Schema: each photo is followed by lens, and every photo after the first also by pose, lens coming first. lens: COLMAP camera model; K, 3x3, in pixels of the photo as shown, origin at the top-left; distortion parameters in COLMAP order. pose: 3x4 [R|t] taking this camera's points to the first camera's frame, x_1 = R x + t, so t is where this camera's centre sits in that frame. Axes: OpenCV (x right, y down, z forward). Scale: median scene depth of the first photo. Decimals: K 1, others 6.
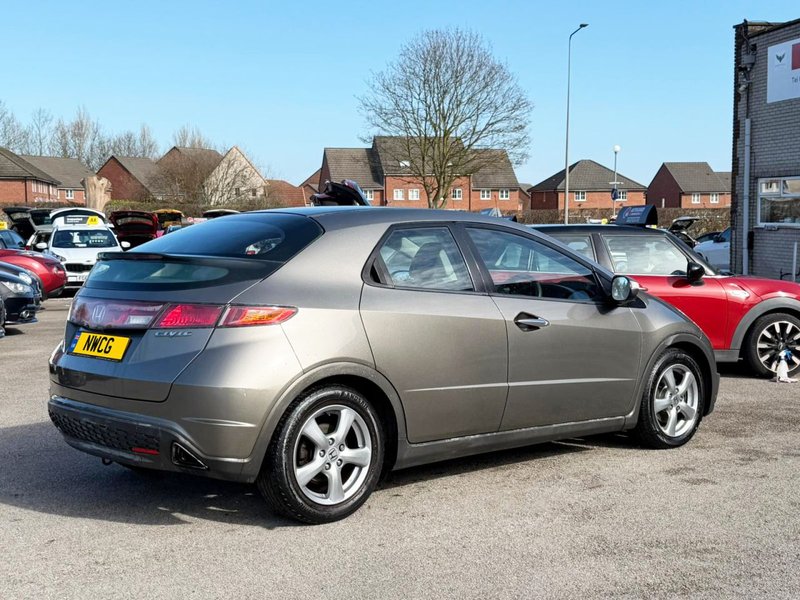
lens RADIAL K [[1057.7, 0, 394.9], [0, 1057.7, 299.5], [0, 0, 1]] dist [0.186206, -0.427358]
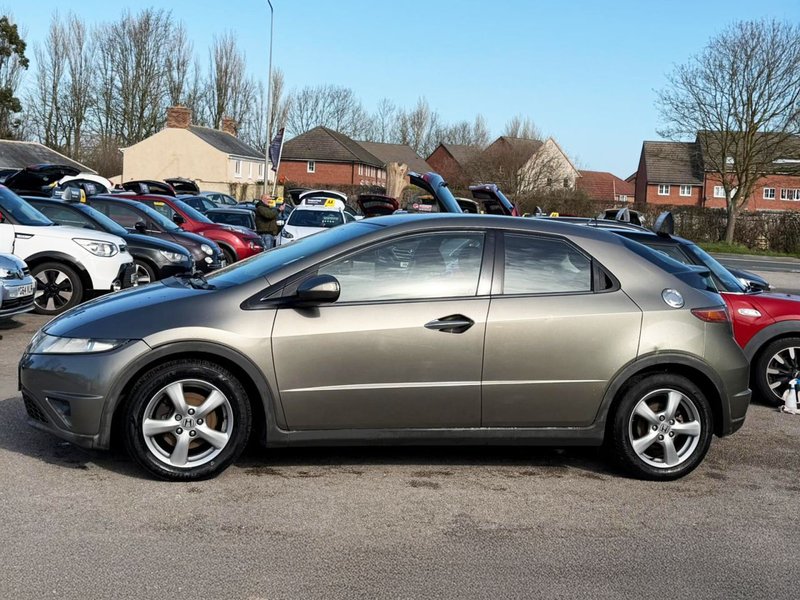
lens RADIAL K [[1056.2, 0, 402.0], [0, 1056.2, 257.3], [0, 0, 1]] dist [0.193408, -0.314012]
pose [[0.946840, 0.067741, -0.314492, 0.064079], [-0.077140, 0.996866, -0.017523, -0.002681], [0.312319, 0.040852, 0.949098, 0.004493]]
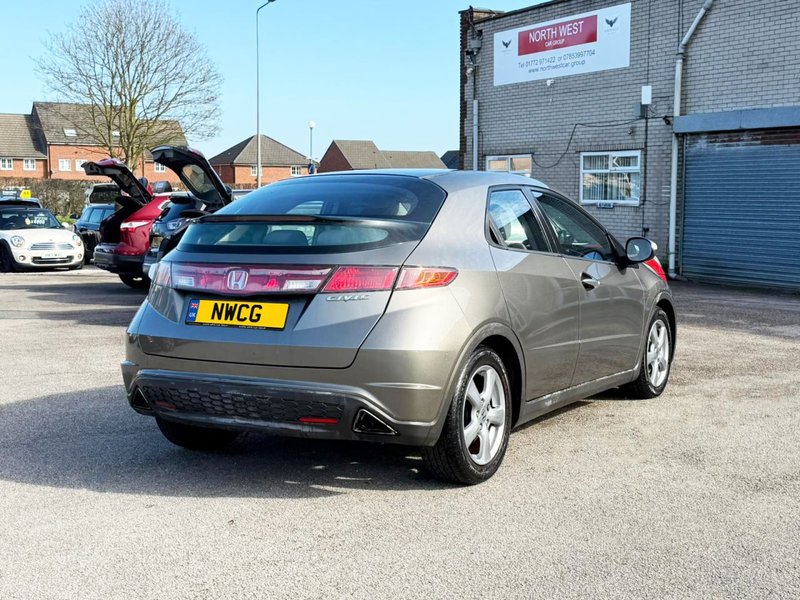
lens RADIAL K [[1059.0, 0, 384.8], [0, 1059.0, 291.2], [0, 0, 1]] dist [0.185858, -0.389492]
pose [[0.949369, -0.022674, 0.313344, -0.044580], [0.017847, 0.999674, 0.018263, 0.000872], [-0.313656, -0.011746, 0.949464, 0.007235]]
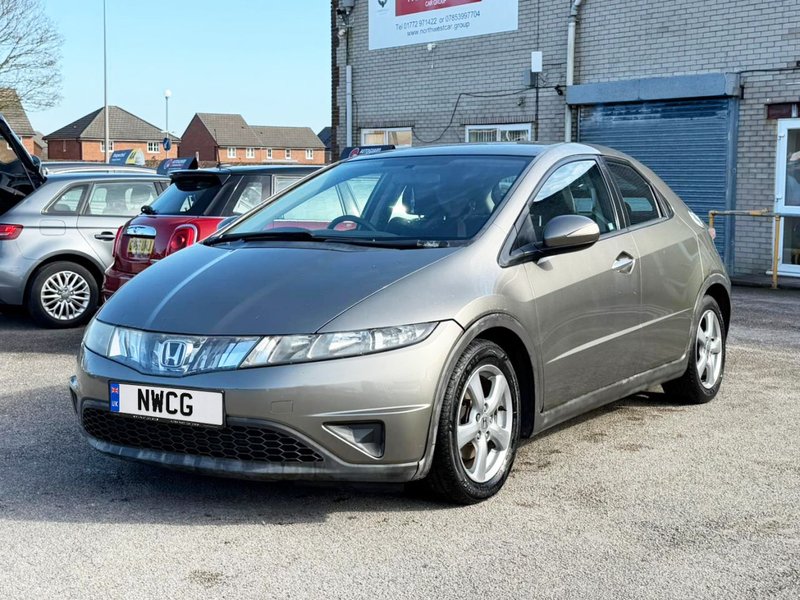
lens RADIAL K [[1164.3, 0, 381.3], [0, 1164.3, 269.9], [0, 0, 1]] dist [0.136259, -0.093934]
pose [[0.911445, -0.023211, 0.410767, -0.033833], [0.021070, 0.999731, 0.009737, 0.001152], [-0.410882, -0.000220, 0.911688, 0.023217]]
